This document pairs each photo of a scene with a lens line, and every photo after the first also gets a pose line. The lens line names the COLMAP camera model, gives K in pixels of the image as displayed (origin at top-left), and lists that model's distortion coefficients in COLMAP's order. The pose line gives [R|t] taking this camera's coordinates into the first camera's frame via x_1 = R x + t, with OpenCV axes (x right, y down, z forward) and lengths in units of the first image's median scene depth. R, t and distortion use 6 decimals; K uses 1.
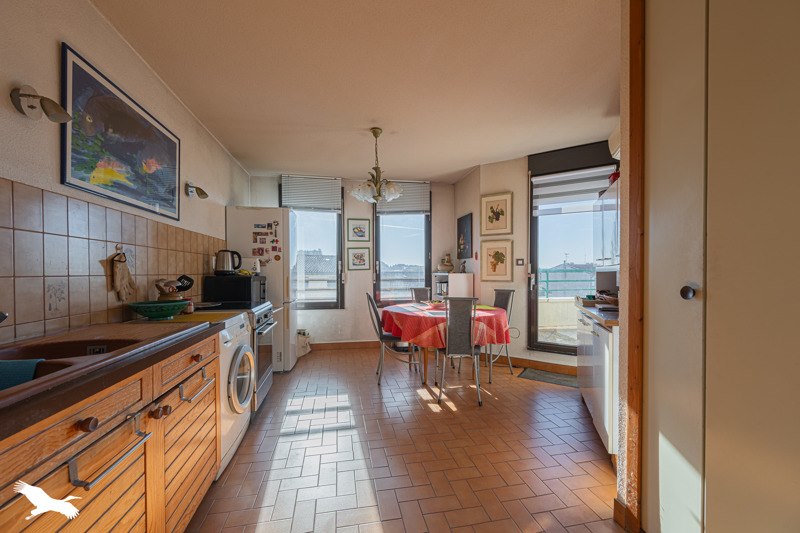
lens RADIAL K [[310.8, 0, 397.7], [0, 310.8, 268.3], [0, 0, 1]] dist [0.000602, -0.000041]
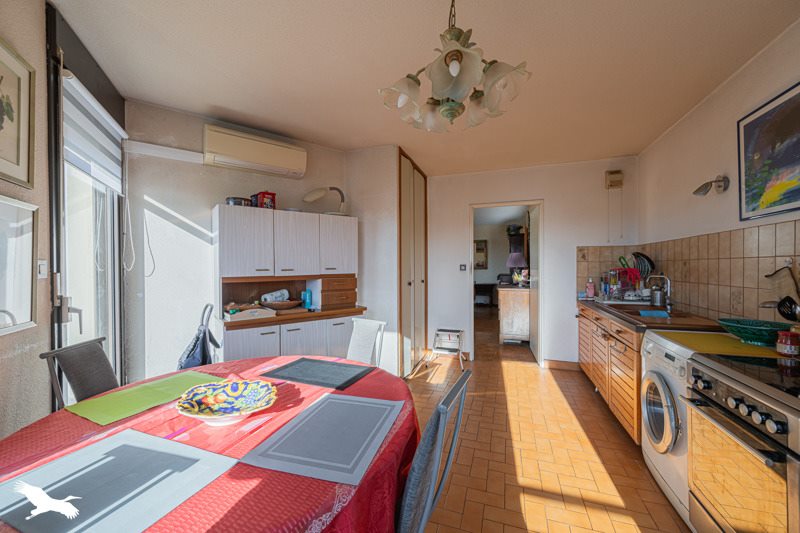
lens RADIAL K [[310.8, 0, 397.7], [0, 310.8, 268.3], [0, 0, 1]] dist [0.000602, -0.000041]
pose [[-0.855838, 0.011640, 0.517114, -0.392629], [0.013494, 0.999909, -0.000174, -0.064024], [-0.517068, 0.006829, -0.855917, 2.501732]]
